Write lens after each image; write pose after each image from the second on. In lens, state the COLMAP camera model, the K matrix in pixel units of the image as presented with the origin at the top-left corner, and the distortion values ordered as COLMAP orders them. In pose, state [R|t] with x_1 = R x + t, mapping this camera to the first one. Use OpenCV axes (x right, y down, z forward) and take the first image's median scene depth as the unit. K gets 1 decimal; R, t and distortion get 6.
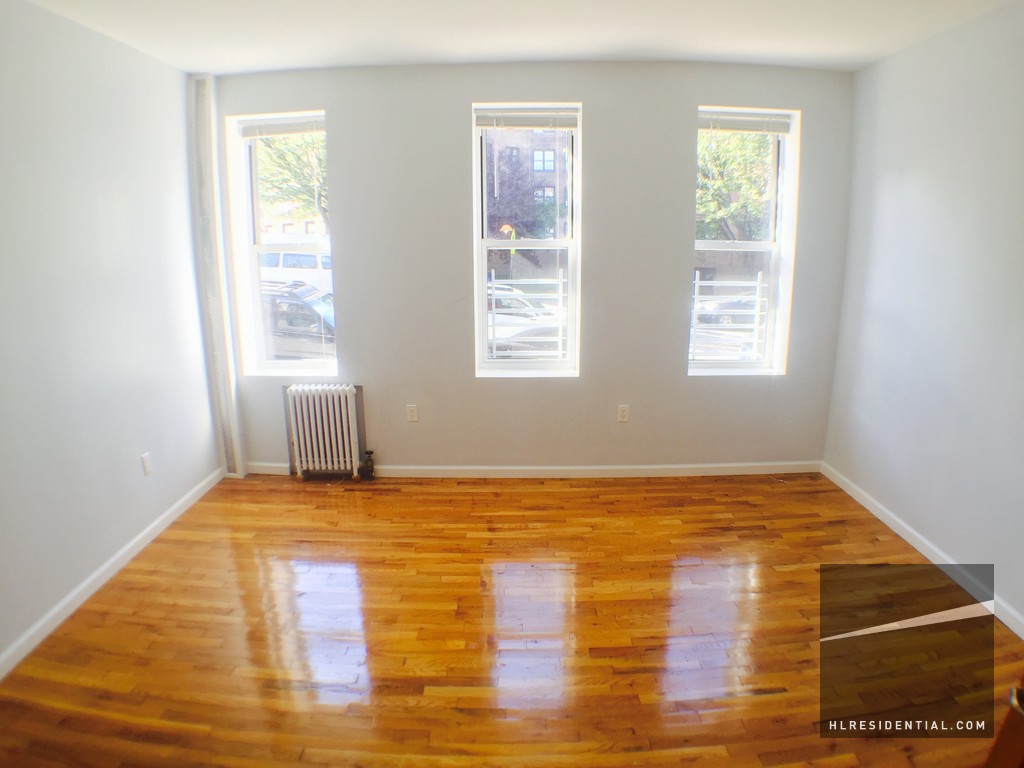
lens RADIAL K [[603.8, 0, 514.1], [0, 603.8, 379.4], [0, 0, 1]] dist [-0.171519, 0.021092]
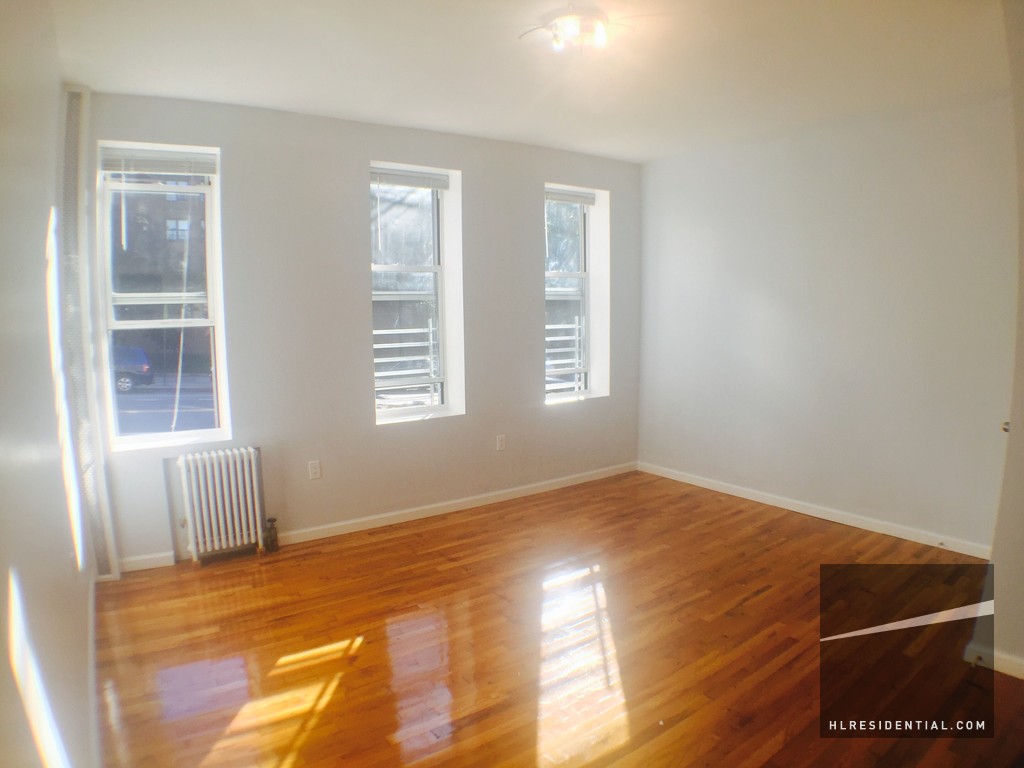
lens RADIAL K [[603.8, 0, 514.1], [0, 603.8, 379.4], [0, 0, 1]] dist [-0.171519, 0.021092]
pose [[0.816960, -0.066567, 0.572839, -0.454930], [0.133979, 0.988046, -0.076259, 0.029430], [-0.560915, 0.139049, 0.816113, 0.045838]]
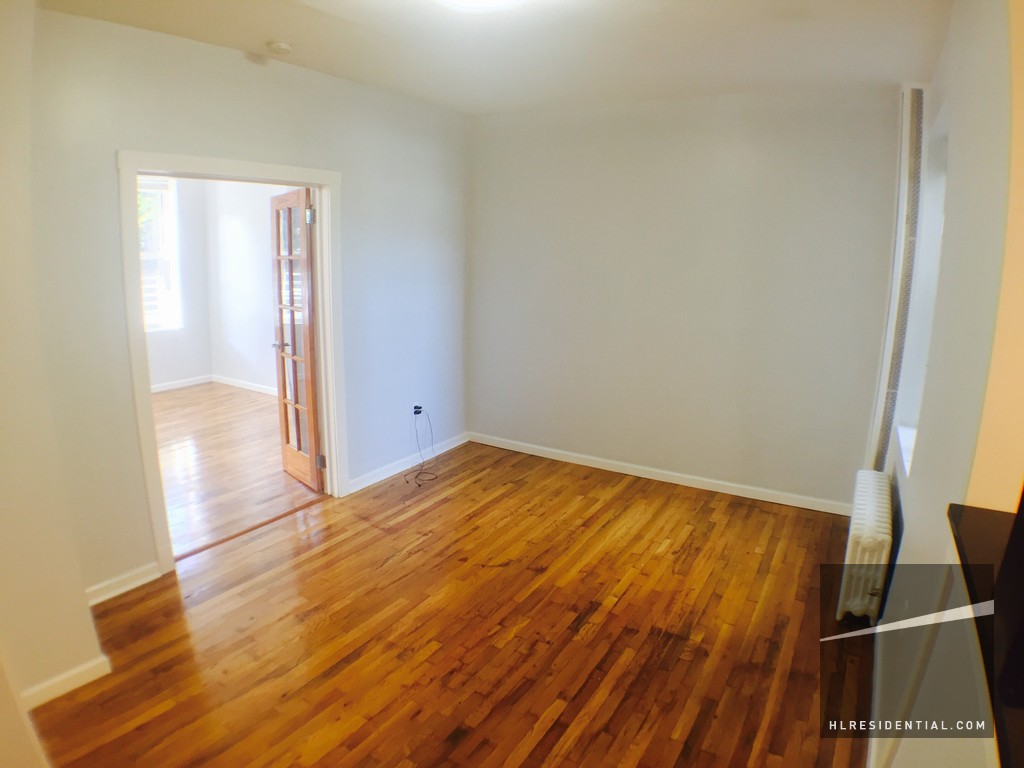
lens RADIAL K [[603.8, 0, 514.1], [0, 603.8, 379.4], [0, 0, 1]] dist [-0.171519, 0.021092]
pose [[0.512240, -0.159316, 0.843937, -0.505659], [0.163223, 0.982794, 0.086459, 0.163505], [-0.843190, 0.093462, 0.529430, -0.749511]]
